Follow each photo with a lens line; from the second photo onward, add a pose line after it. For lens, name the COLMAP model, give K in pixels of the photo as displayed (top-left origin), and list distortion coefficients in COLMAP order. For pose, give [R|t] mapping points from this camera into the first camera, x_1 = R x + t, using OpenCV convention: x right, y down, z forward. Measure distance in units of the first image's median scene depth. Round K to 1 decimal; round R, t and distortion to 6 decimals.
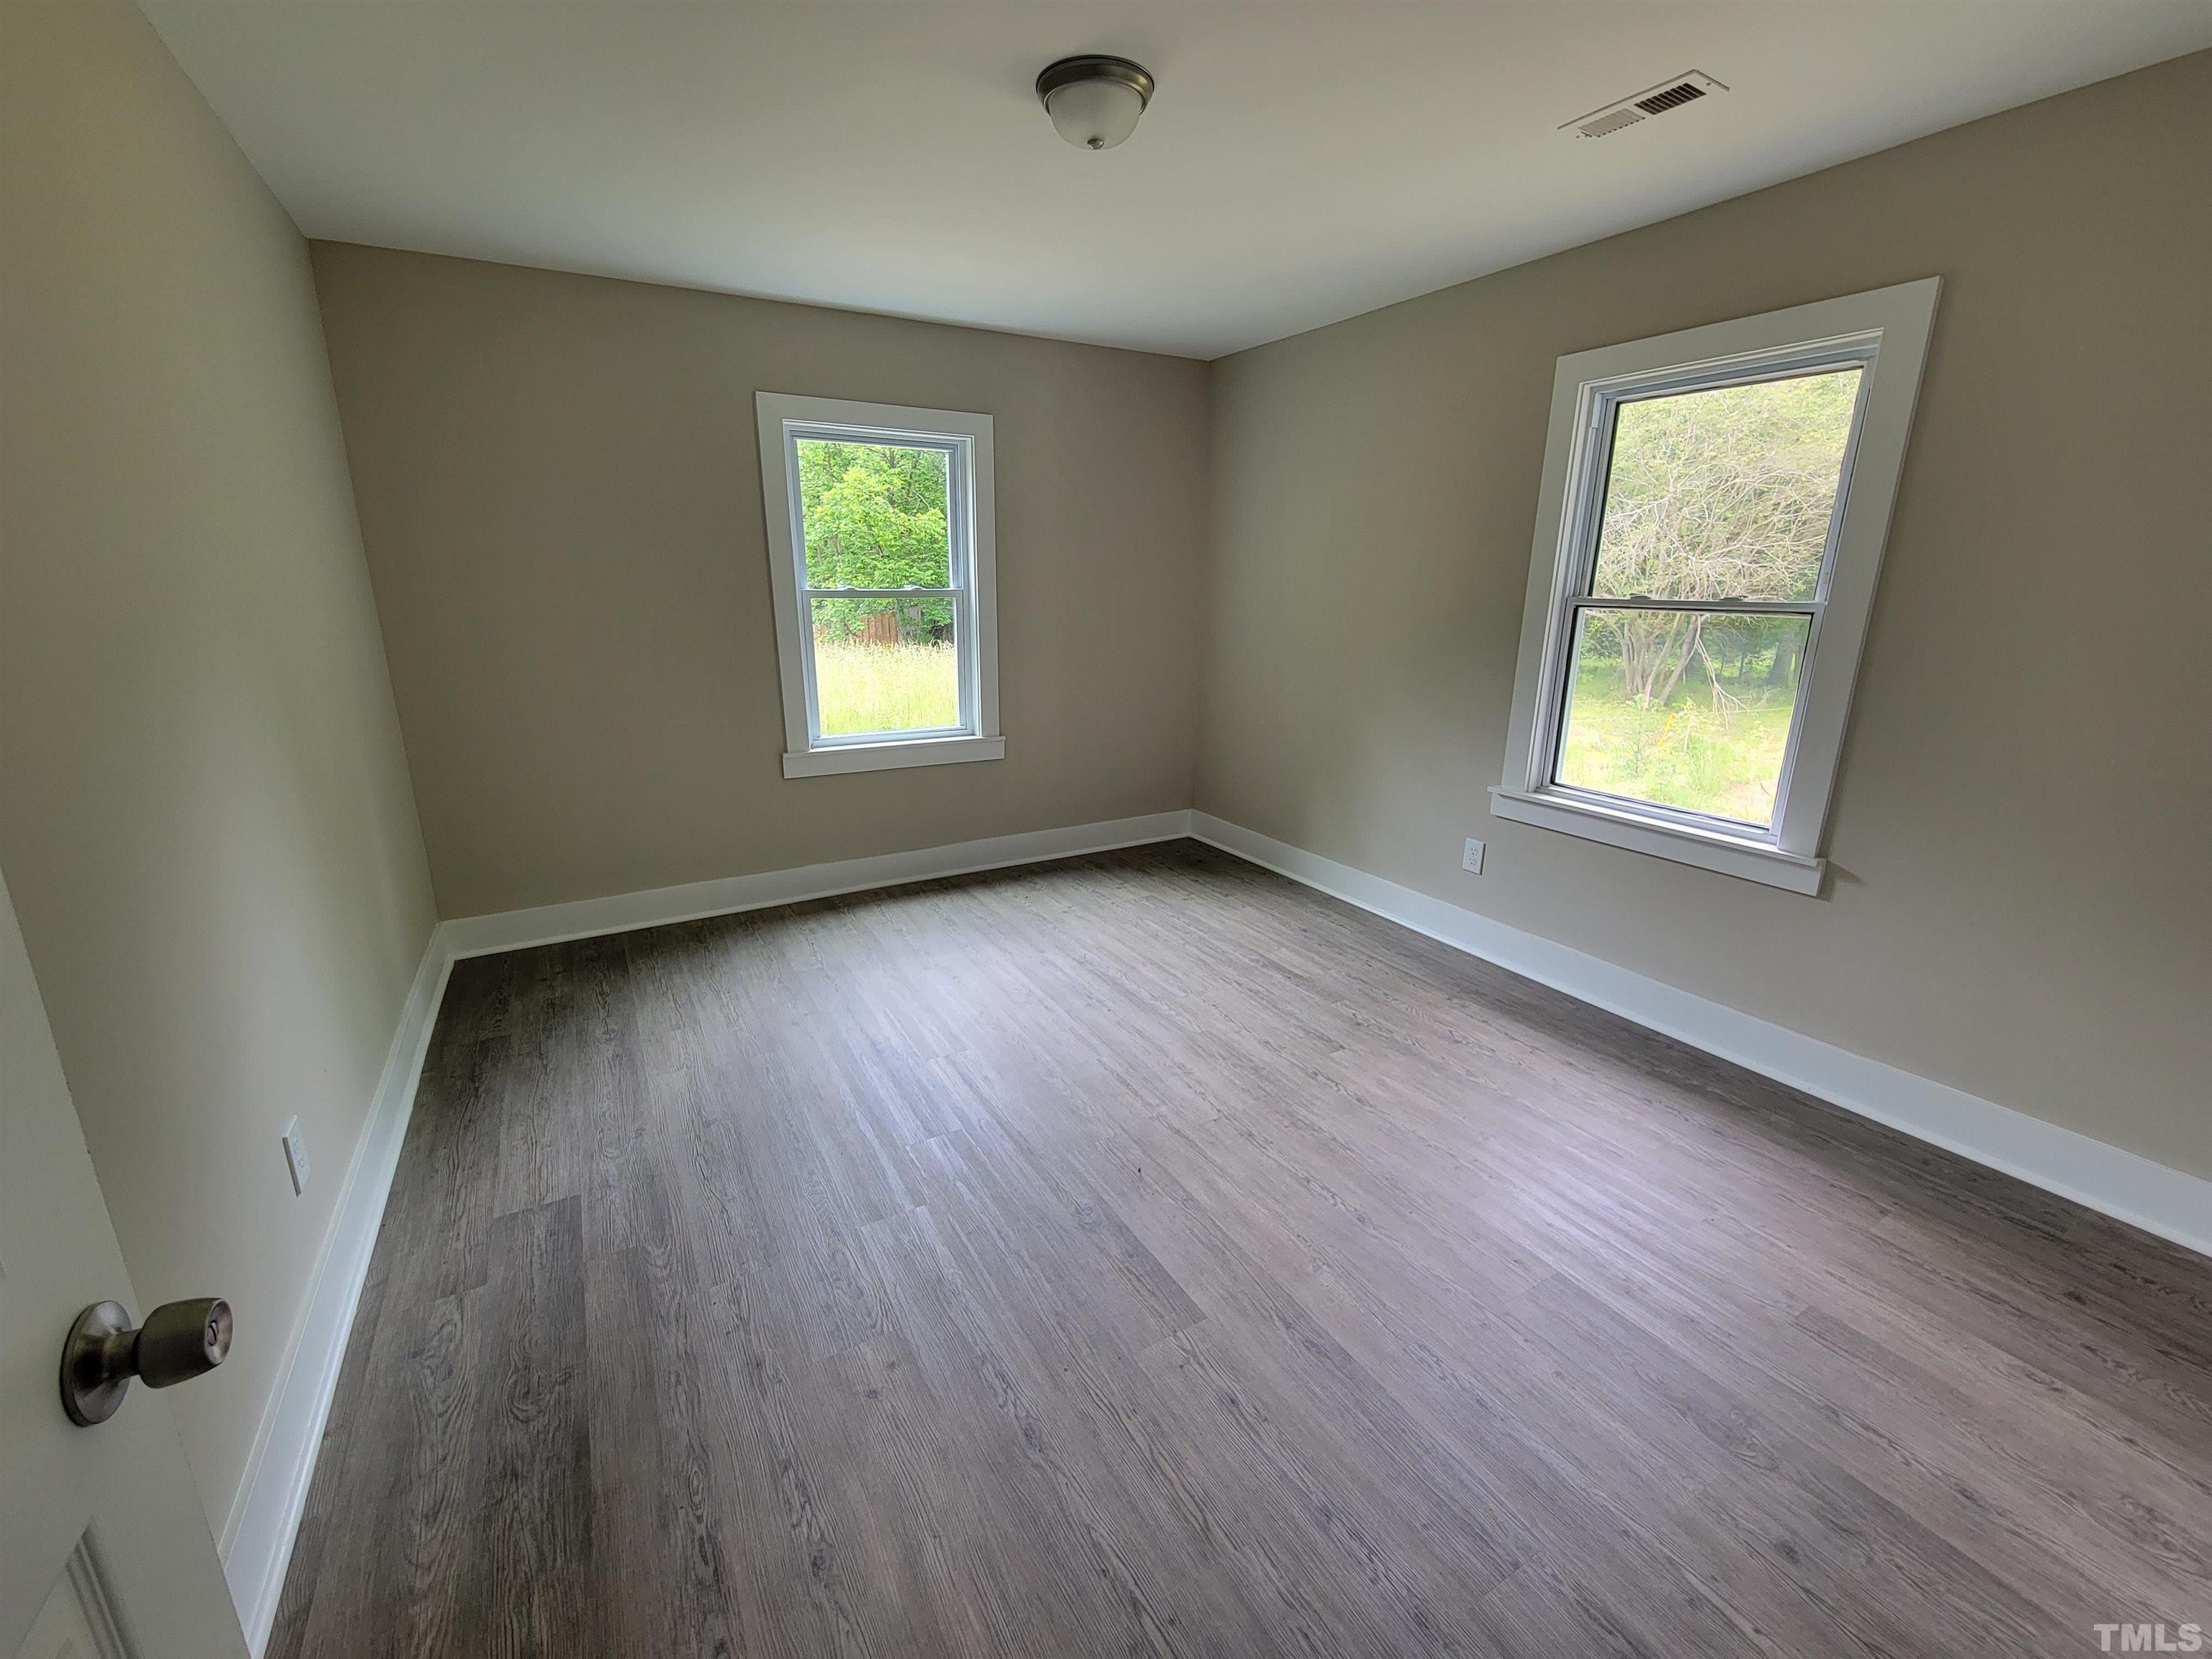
lens RADIAL K [[910.6, 0, 1095.5], [0, 910.6, 818.4], [0, 0, 1]] dist [0.002843, -0.003334]
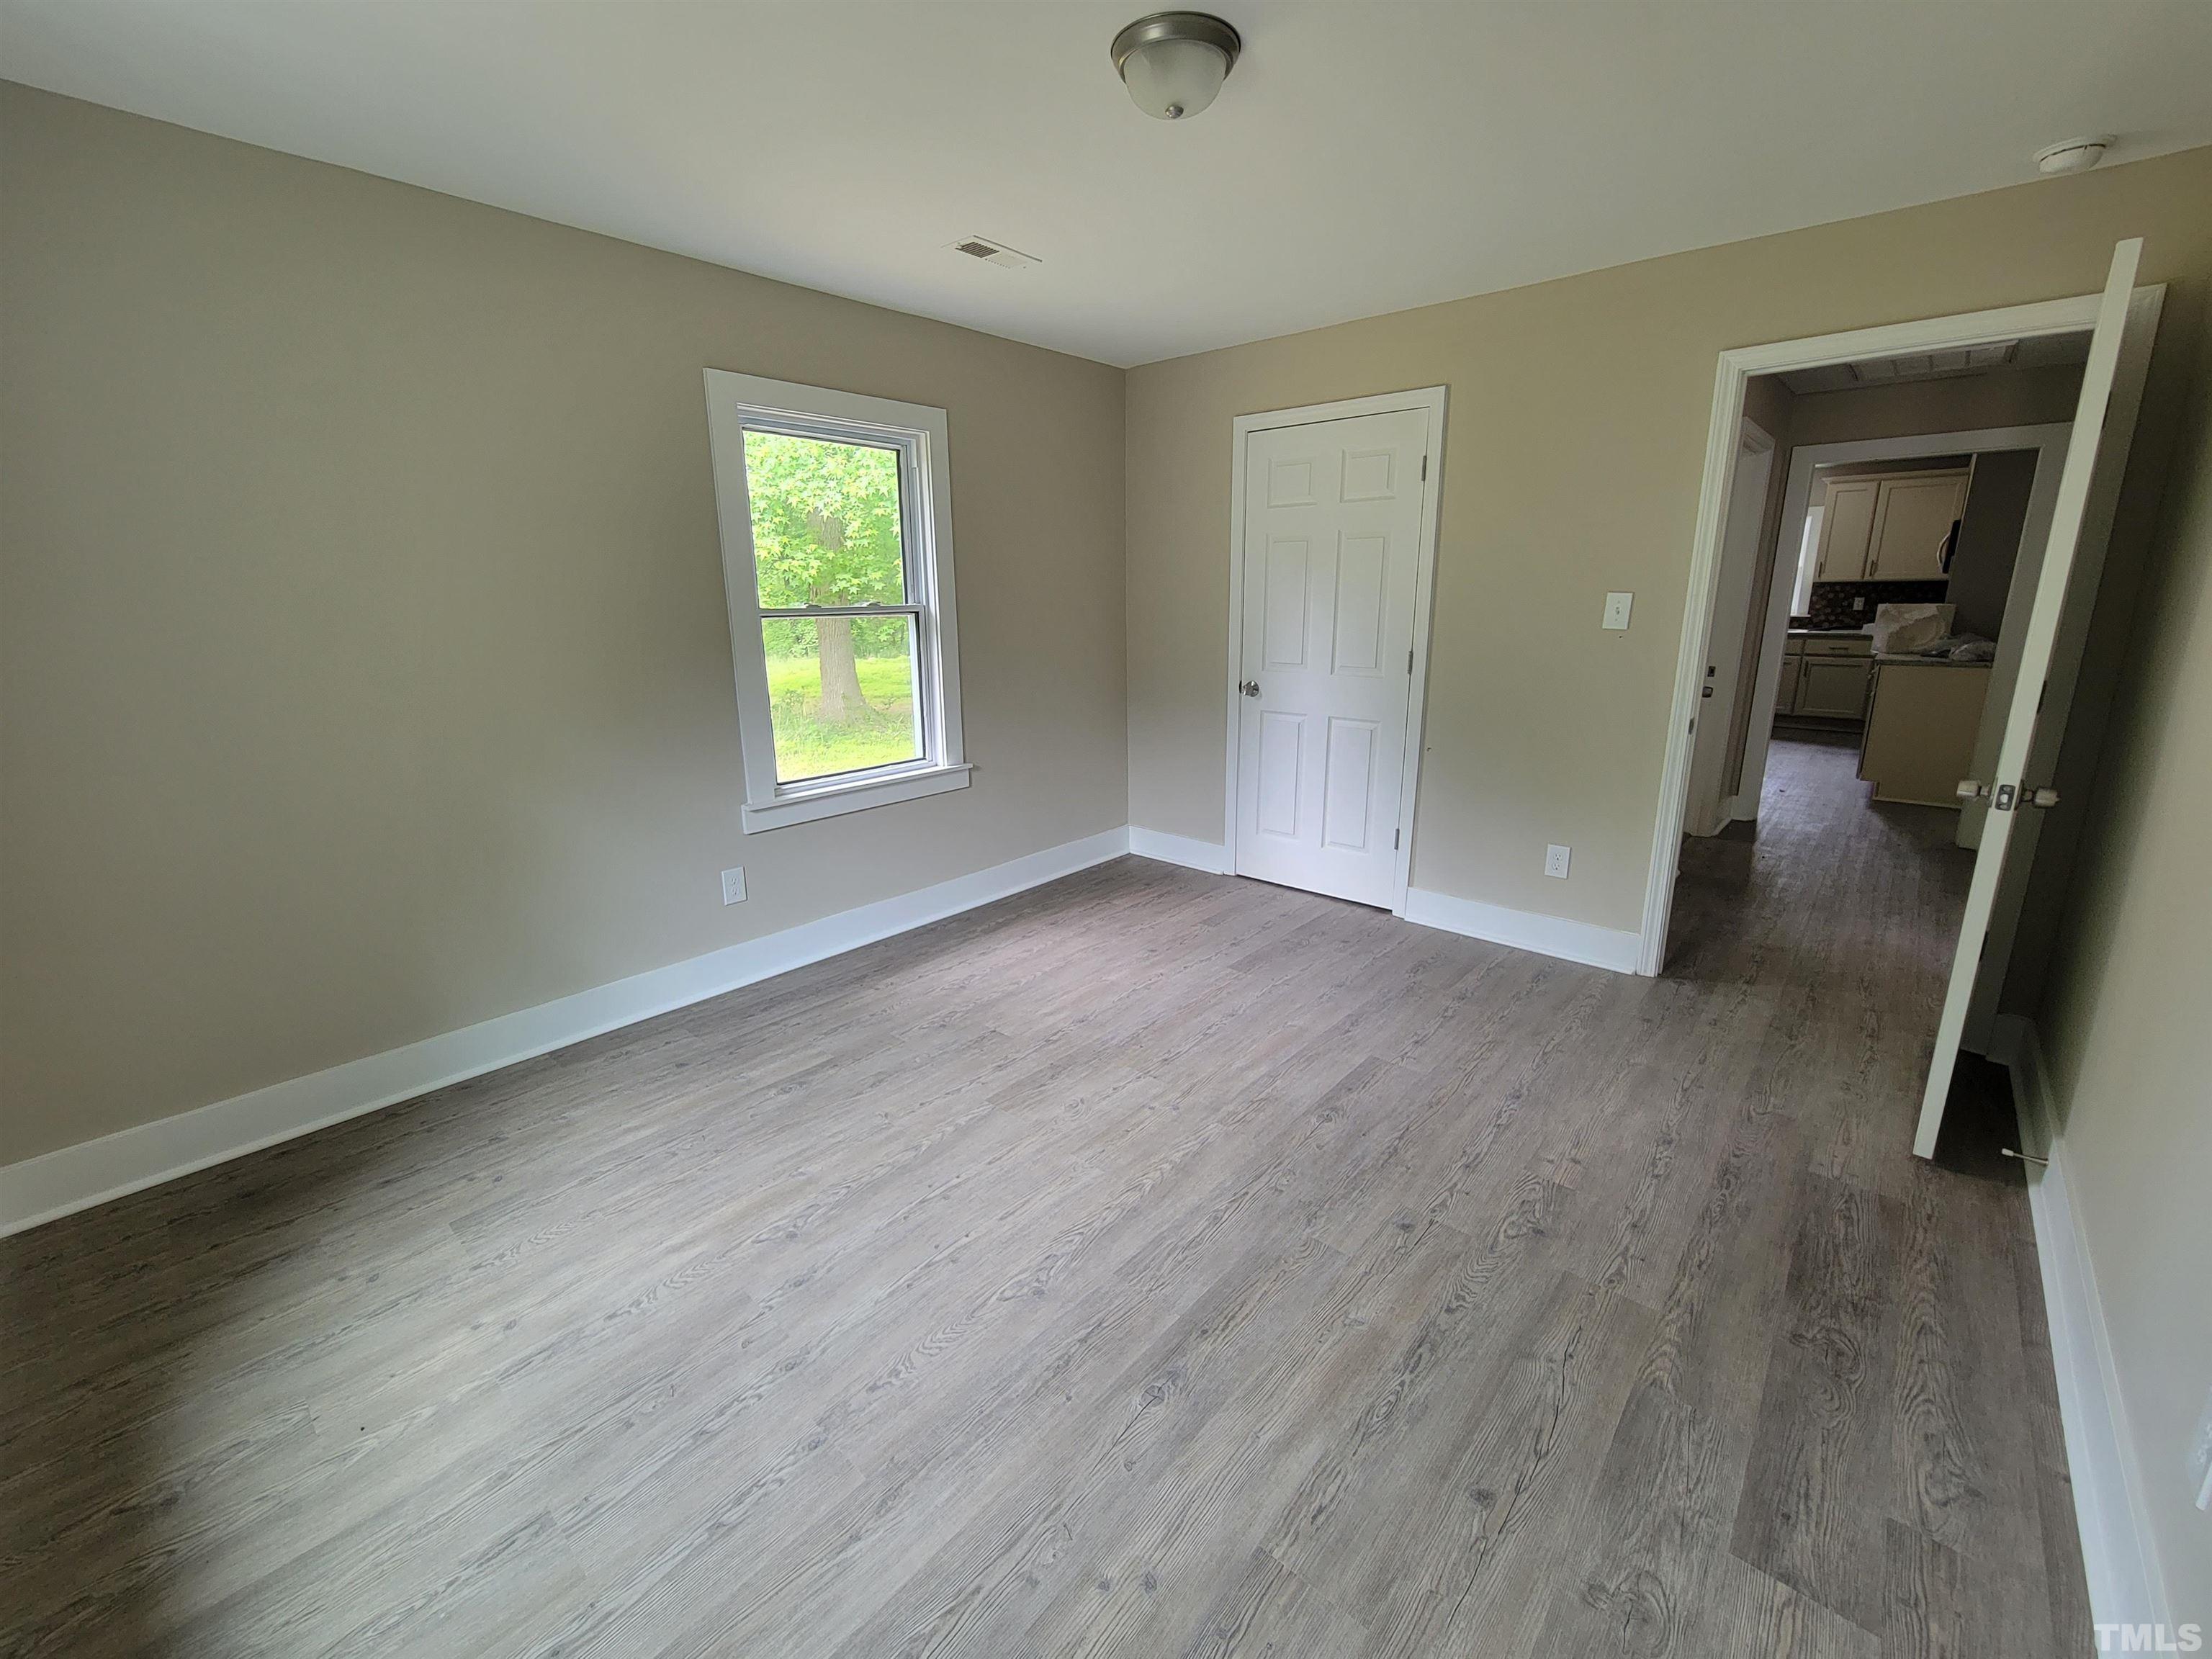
lens RADIAL K [[910.6, 0, 1095.5], [0, 910.6, 818.4], [0, 0, 1]] dist [0.002843, -0.003334]
pose [[-0.320271, -0.229677, 0.919062, -0.672498], [0.252436, 0.914395, 0.316478, -0.274961], [-0.913073, 0.333363, -0.234876, 1.046690]]
